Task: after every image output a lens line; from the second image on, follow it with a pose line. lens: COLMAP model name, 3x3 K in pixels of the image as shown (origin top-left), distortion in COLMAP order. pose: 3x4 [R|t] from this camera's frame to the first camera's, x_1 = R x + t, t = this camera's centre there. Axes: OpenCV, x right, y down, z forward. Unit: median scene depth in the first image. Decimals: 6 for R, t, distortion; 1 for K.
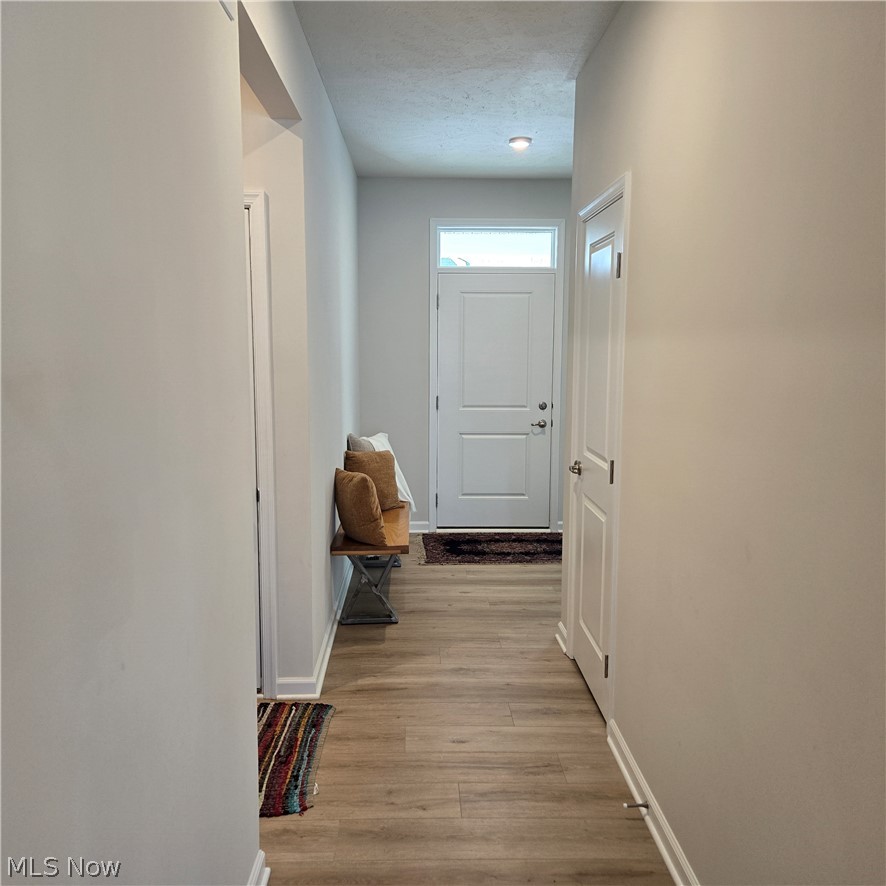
lens RADIAL K [[783.8, 0, 443.0], [0, 783.8, 443.0], [0, 0, 1]] dist [0.053005, -0.002003]
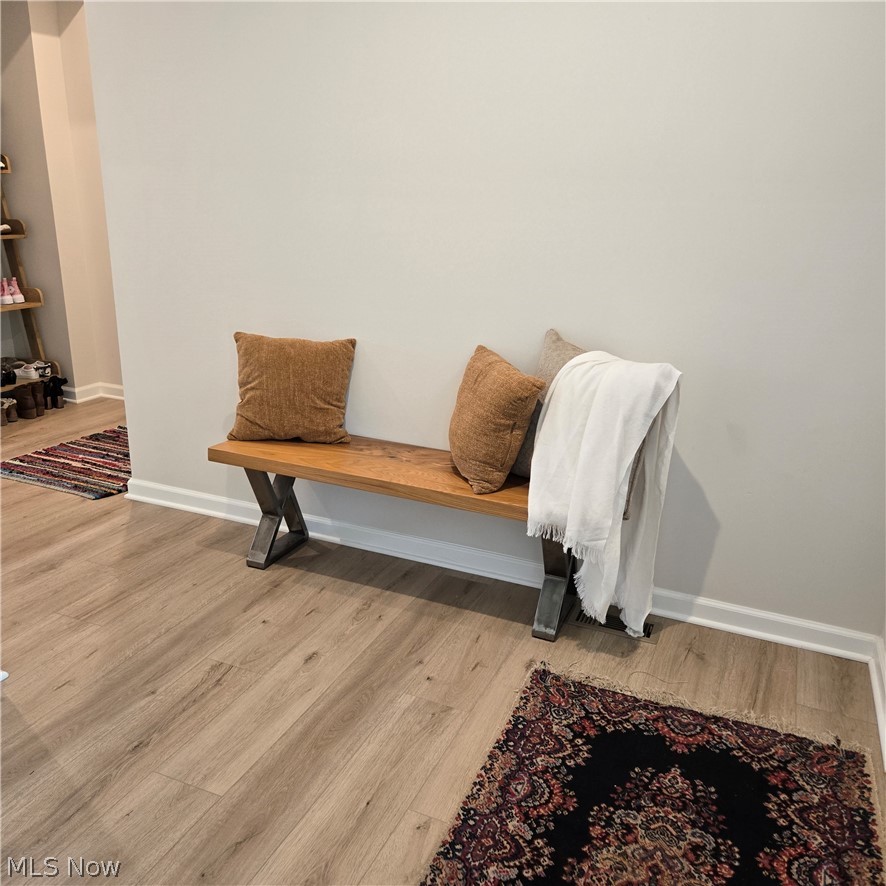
lens RADIAL K [[783.8, 0, 443.0], [0, 783.8, 443.0], [0, 0, 1]] dist [0.053005, -0.002003]
pose [[-0.428892, 0.252334, -0.867398, 0.402419], [-0.147291, 0.927812, 0.342739, -0.117387], [0.891267, 0.274758, -0.360764, 1.278108]]
